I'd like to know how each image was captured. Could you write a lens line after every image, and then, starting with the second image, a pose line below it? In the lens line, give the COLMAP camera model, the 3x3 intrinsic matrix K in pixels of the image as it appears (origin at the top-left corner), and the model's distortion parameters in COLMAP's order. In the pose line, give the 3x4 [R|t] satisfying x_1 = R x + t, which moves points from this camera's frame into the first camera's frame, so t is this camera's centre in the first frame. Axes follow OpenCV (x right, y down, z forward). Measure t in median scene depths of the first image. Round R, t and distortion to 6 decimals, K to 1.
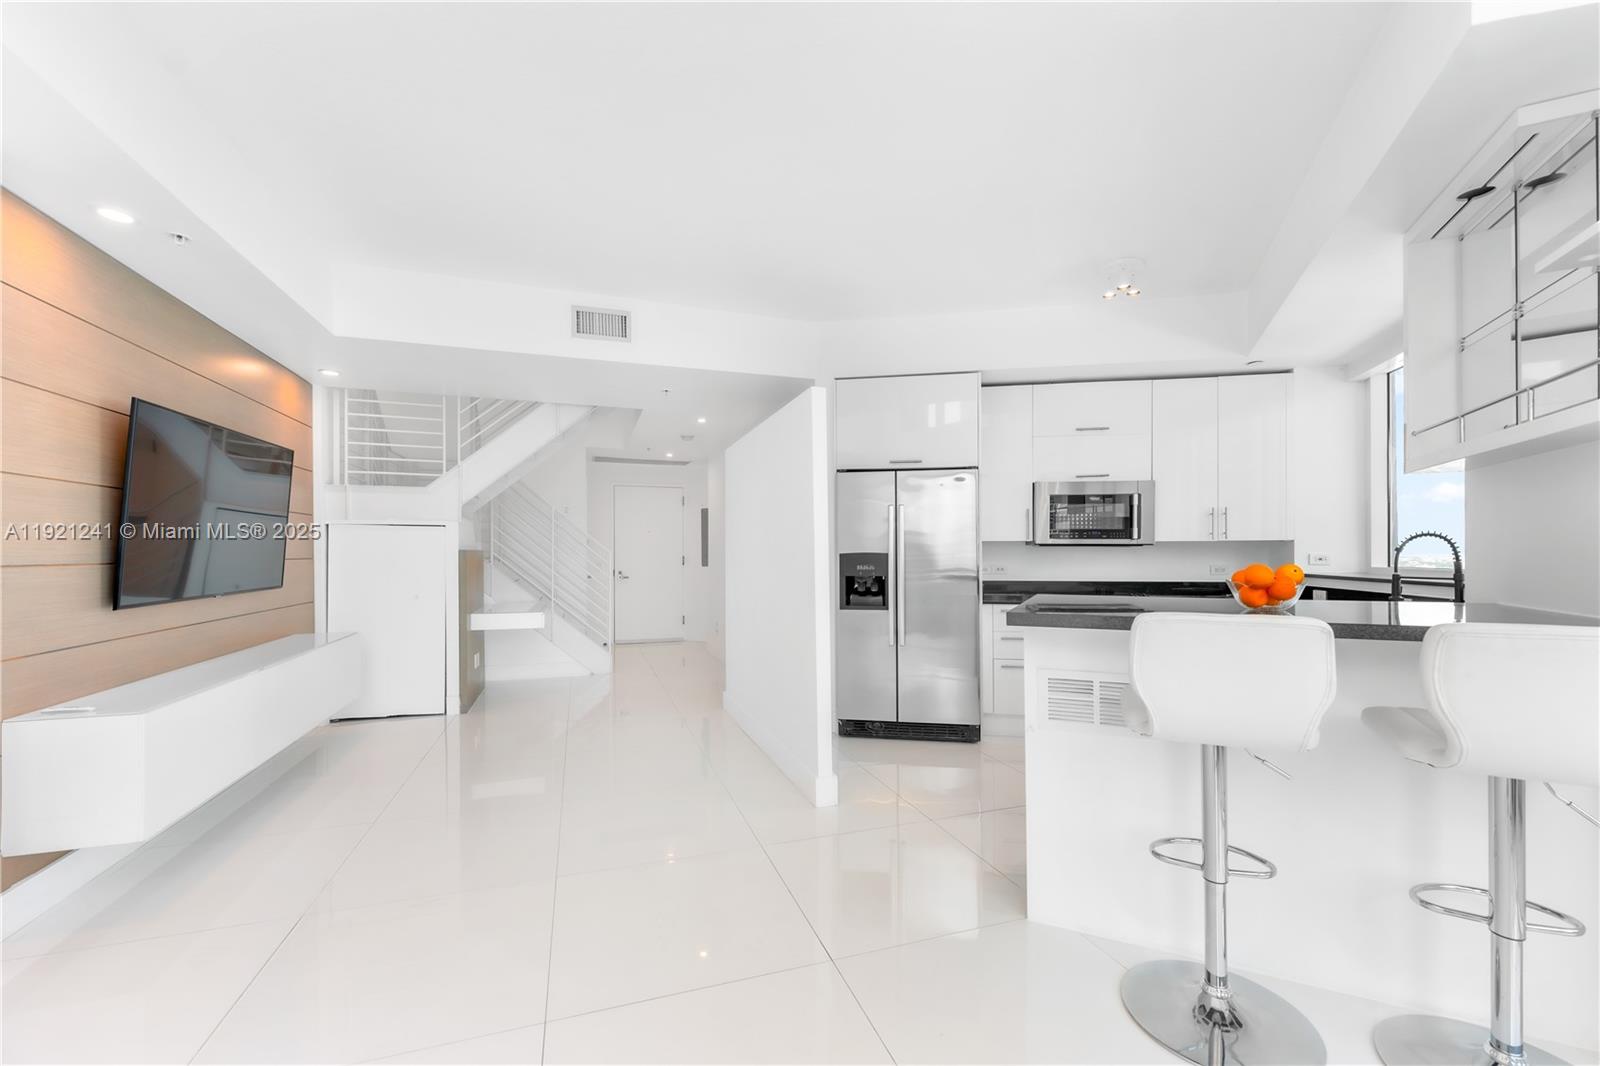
lens RADIAL K [[645.6, 0, 800.8], [0, 645.6, 554.4], [0, 0, 1]] dist [-0.000350, -0.000157]
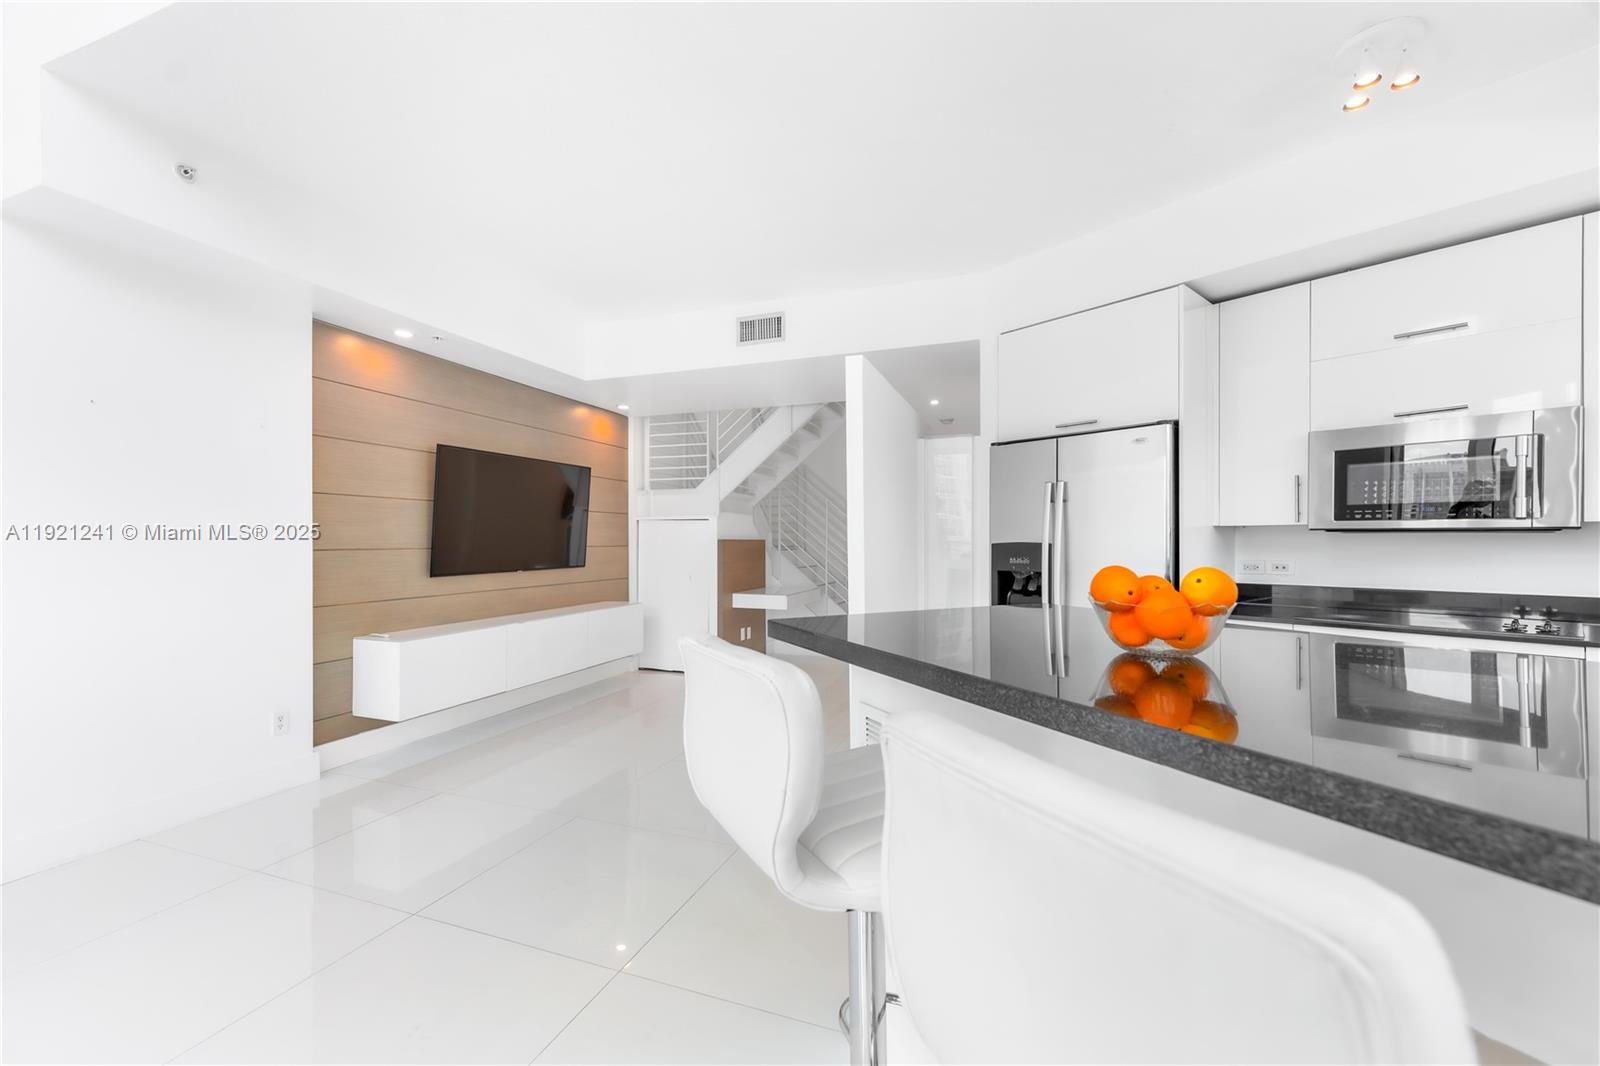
lens RADIAL K [[643.7, 0, 798.0], [0, 643.7, 541.4], [0, 0, 1]] dist [0.000280, 0.000096]
pose [[0.773433, 0.000967, -0.633877, 0.392081], [-0.002958, 0.999993, -0.002083, -0.001287], [0.633871, 0.003486, 0.773431, 0.196123]]
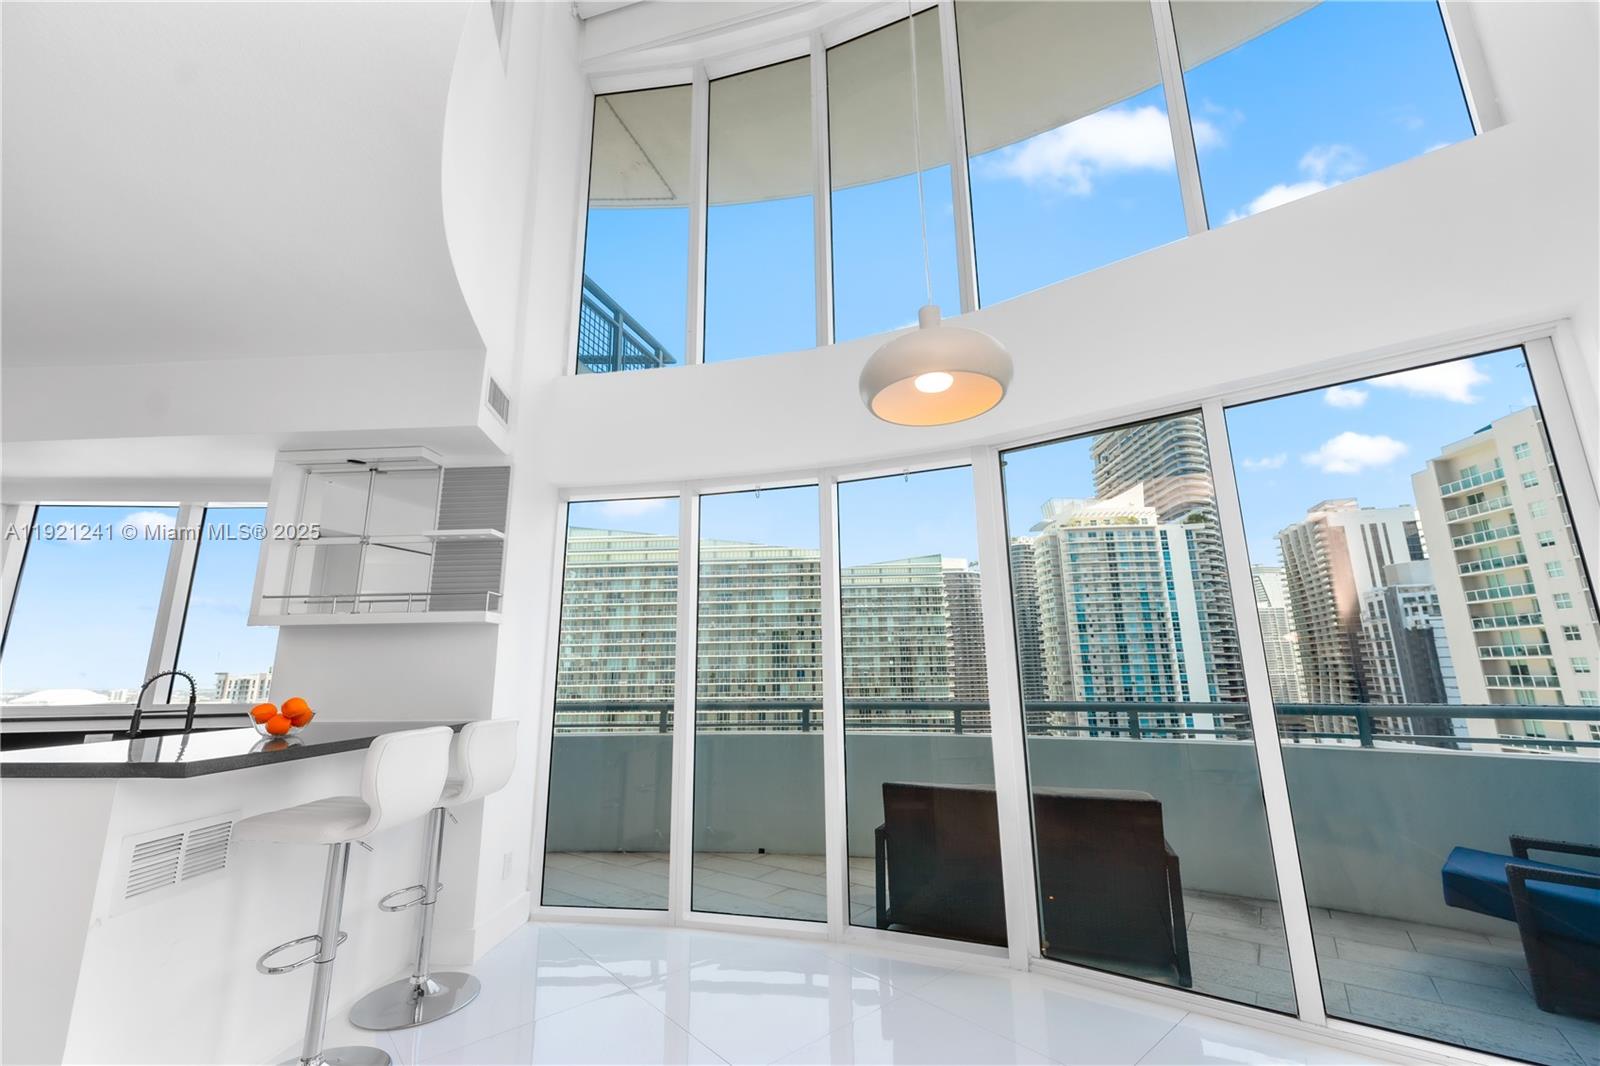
lens RADIAL K [[639.4, 0, 800.0], [0, 639.4, 533.0], [0, 0, 1]] dist [0.000838, 0.000193]
pose [[-0.383024, 0.211805, 0.899128, -0.384819], [0.019931, 0.975026, -0.221193, -0.001325], [-0.923524, -0.066802, -0.377680, 0.268045]]
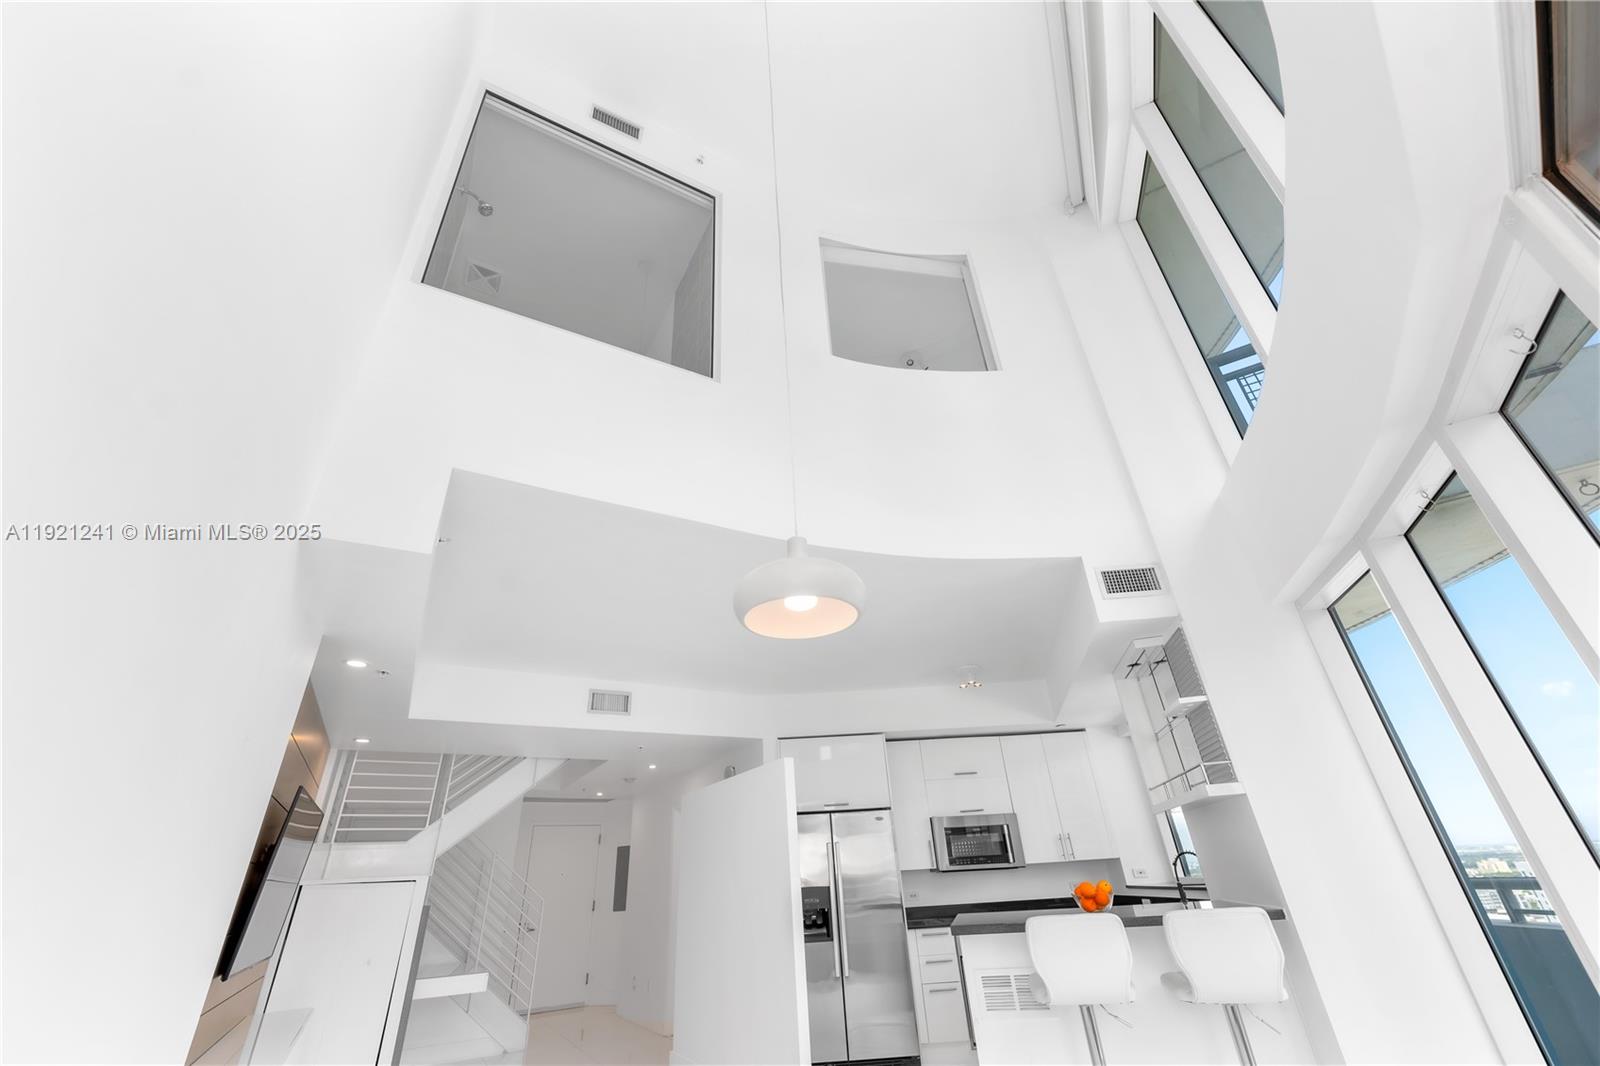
lens RADIAL K [[631.0, 0, 797.6], [0, 631.0, 538.4], [0, 0, 1]] dist [-0.000268, -0.000021]
pose [[0.981035, 0.045827, 0.188338, -0.175043], [0.051045, 0.876270, -0.479109, -0.009412], [-0.186991, 0.479636, 0.857312, -0.323592]]
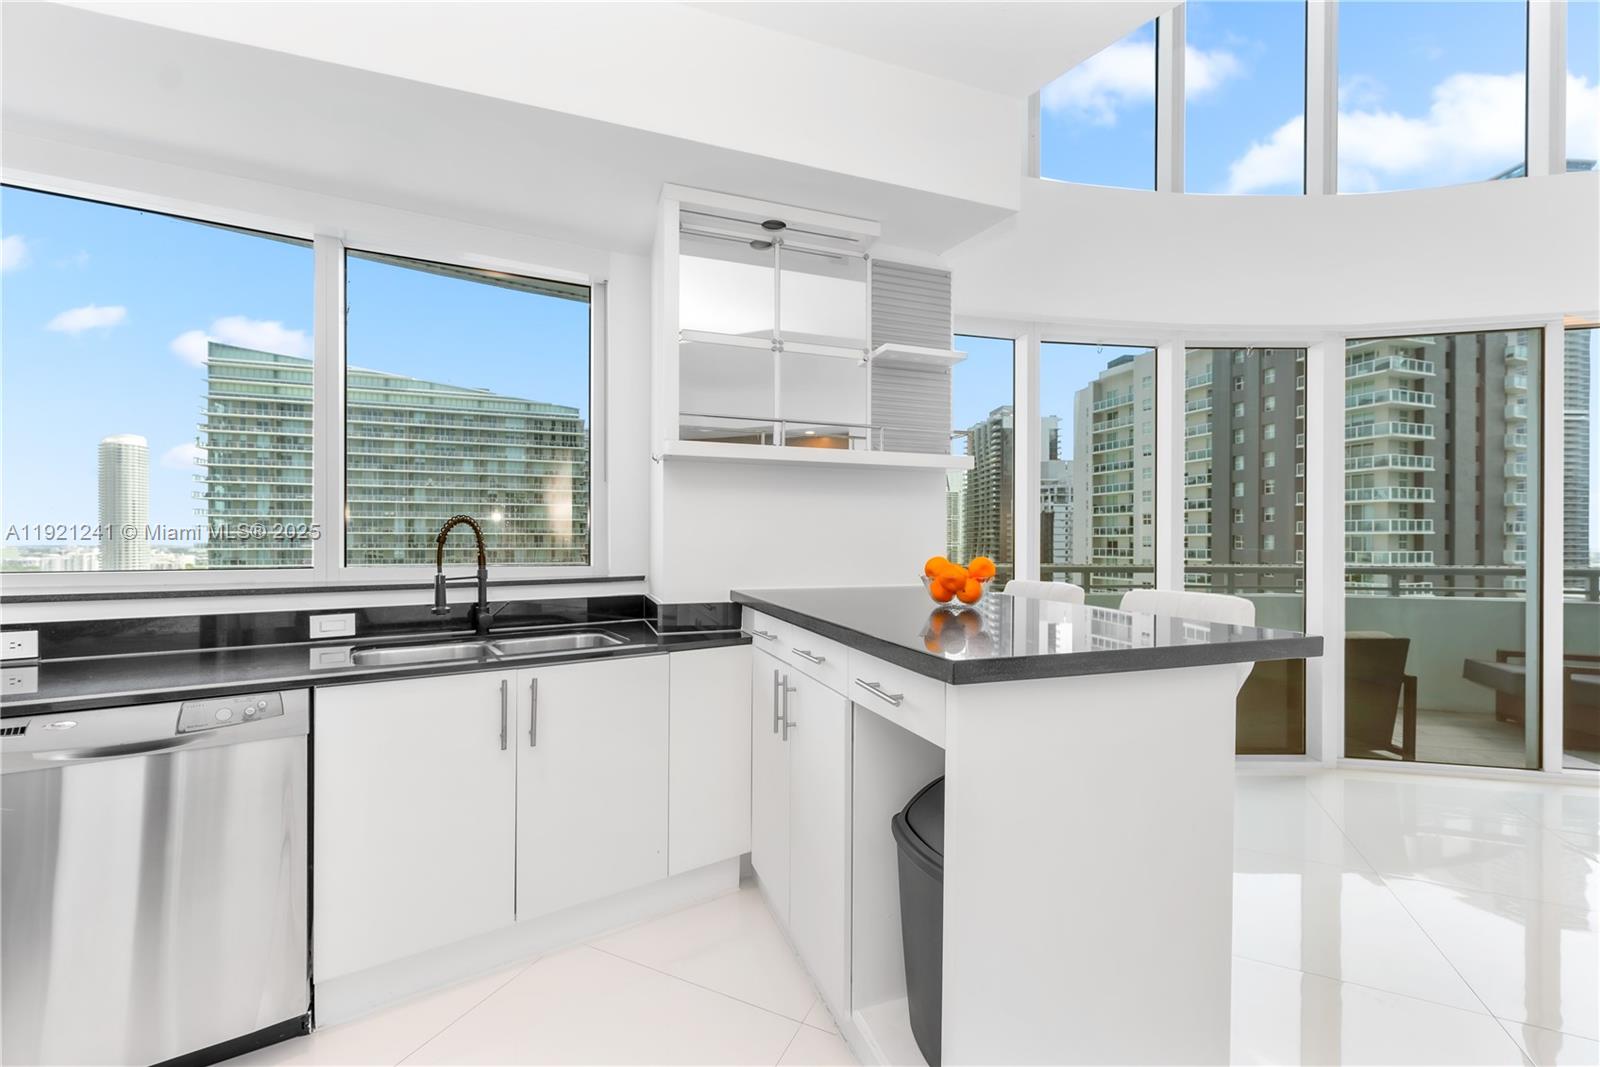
lens RADIAL K [[643.7, 0, 798.0], [0, 643.7, 541.9], [0, 0, 1]] dist [0.000280, 0.000096]
pose [[-0.716731, 0.004266, 0.697337, 0.113675], [0.006217, 0.999981, 0.000273, -0.003753], [-0.697322, 0.004530, -0.716744, 0.849561]]
